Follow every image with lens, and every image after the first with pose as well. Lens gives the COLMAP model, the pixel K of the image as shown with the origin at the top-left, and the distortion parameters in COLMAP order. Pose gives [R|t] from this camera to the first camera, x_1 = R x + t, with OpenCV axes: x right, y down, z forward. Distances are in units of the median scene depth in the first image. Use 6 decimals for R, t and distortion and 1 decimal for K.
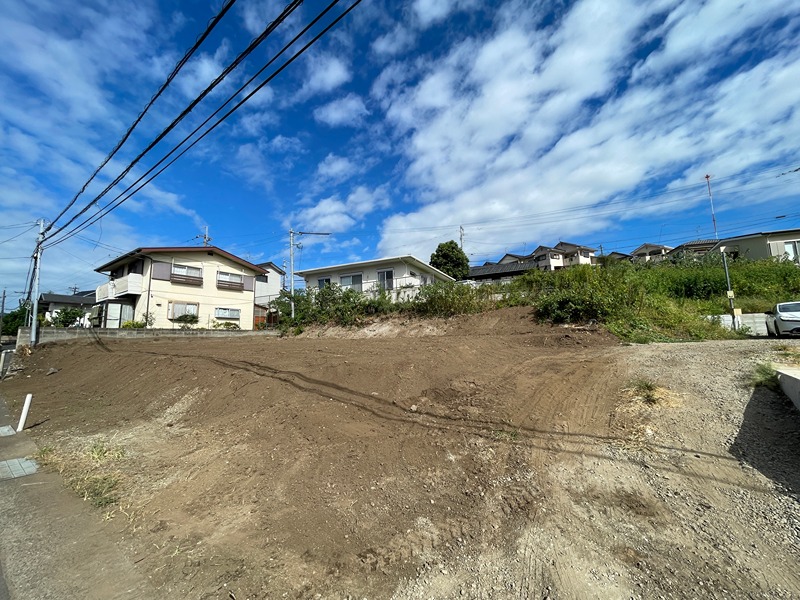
lens RADIAL K [[321.9, 0, 404.6], [0, 321.9, 304.3], [0, 0, 1]] dist [-0.000223, -0.000040]
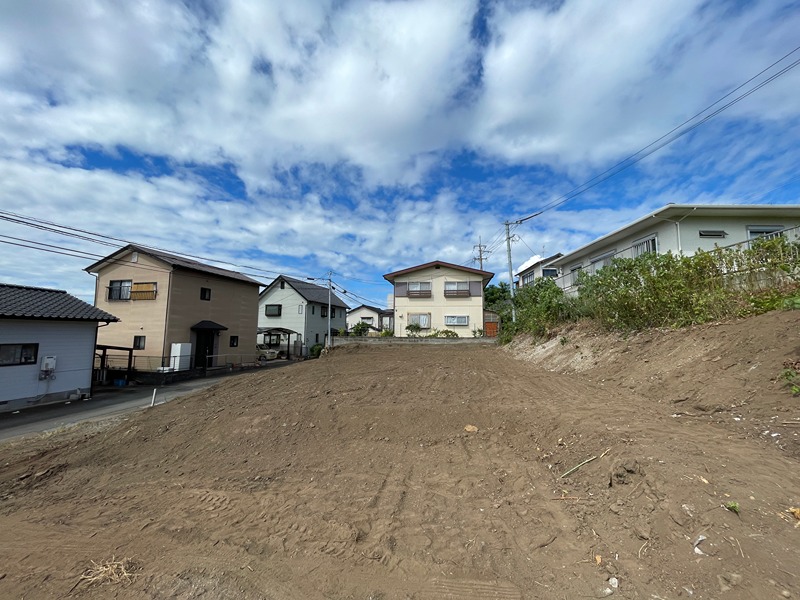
lens RADIAL K [[321.9, 0, 404.6], [0, 321.9, 304.3], [0, 0, 1]] dist [-0.000223, -0.000040]
pose [[0.425337, -0.058169, -0.903164, 0.352847], [0.084887, 0.996097, -0.024177, -0.014497], [0.901045, -0.066384, 0.428615, 0.435240]]
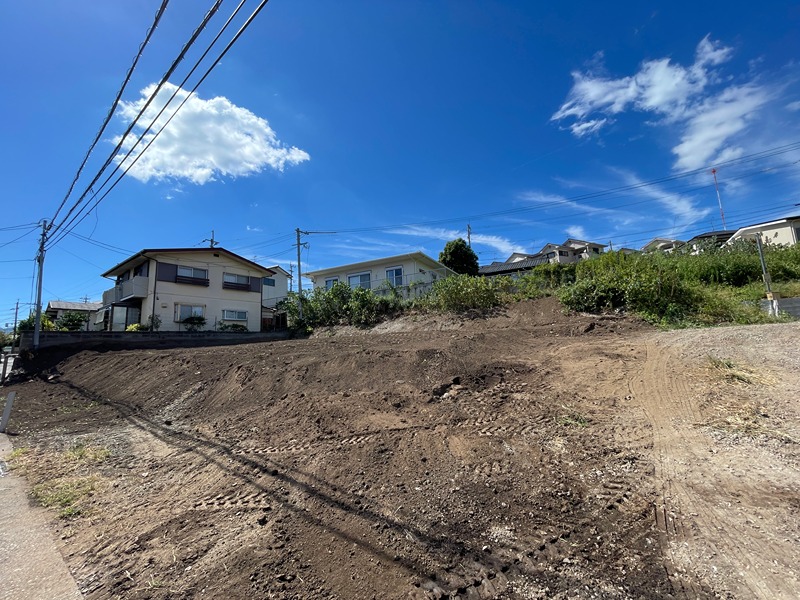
lens RADIAL K [[321.9, 0, 404.6], [0, 321.9, 304.3], [0, 0, 1]] dist [-0.000223, -0.000040]
pose [[0.999514, -0.024570, -0.019182, -0.015421], [0.024338, 0.999629, -0.012247, 0.020616], [0.019475, 0.011774, 0.999741, 0.033649]]
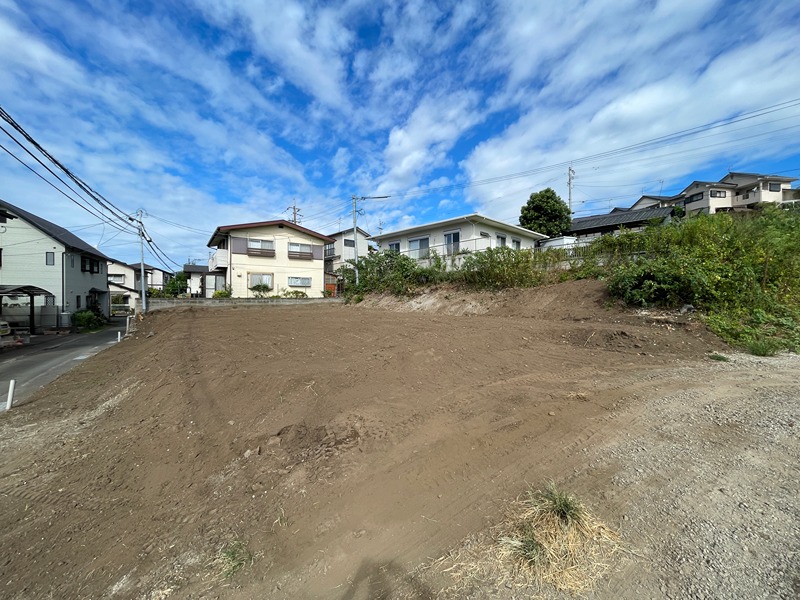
lens RADIAL K [[321.9, 0, 404.6], [0, 321.9, 304.3], [0, 0, 1]] dist [-0.000223, -0.000040]
pose [[0.938805, 0.025979, -0.343468, 0.165779], [0.020873, 0.991028, 0.132012, -0.034403], [0.343816, -0.131103, 0.929840, 0.116329]]
